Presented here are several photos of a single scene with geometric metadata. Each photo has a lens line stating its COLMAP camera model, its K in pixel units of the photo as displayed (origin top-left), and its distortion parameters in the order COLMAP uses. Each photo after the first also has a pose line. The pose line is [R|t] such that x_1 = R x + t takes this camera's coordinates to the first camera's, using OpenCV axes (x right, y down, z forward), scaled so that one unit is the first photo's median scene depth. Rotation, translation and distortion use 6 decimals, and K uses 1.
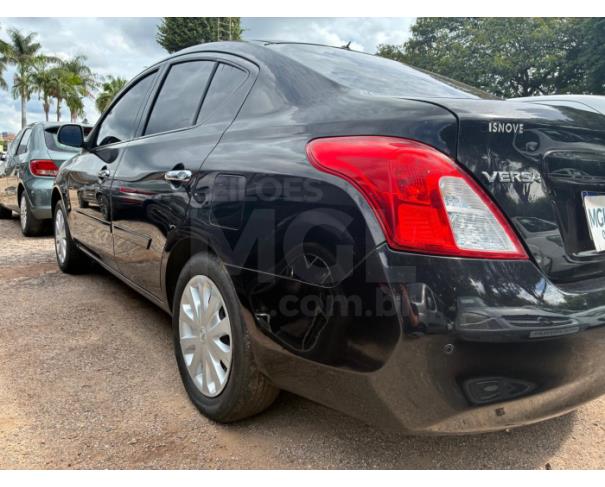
lens RADIAL K [[463.3, 0, 304.4], [0, 463.3, 234.5], [0, 0, 1]] dist [0.075024, -0.104333]
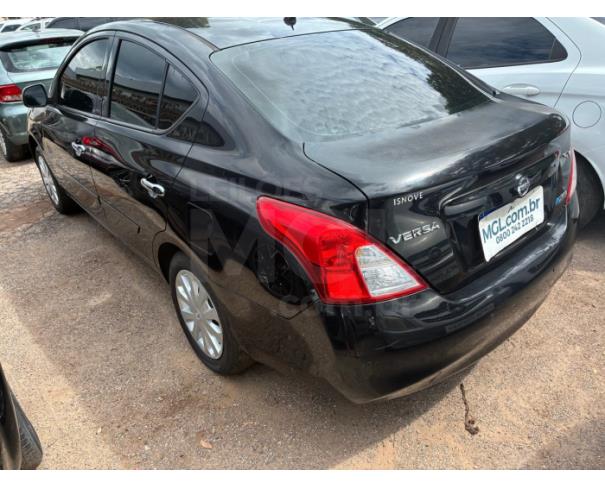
lens RADIAL K [[463.3, 0, 304.4], [0, 463.3, 234.5], [0, 0, 1]] dist [0.075024, -0.104333]
pose [[0.994278, -0.106825, 0.000405, 0.086380], [0.101005, 0.941331, 0.322015, -0.346902], [-0.034780, -0.320131, 0.946734, -0.127035]]
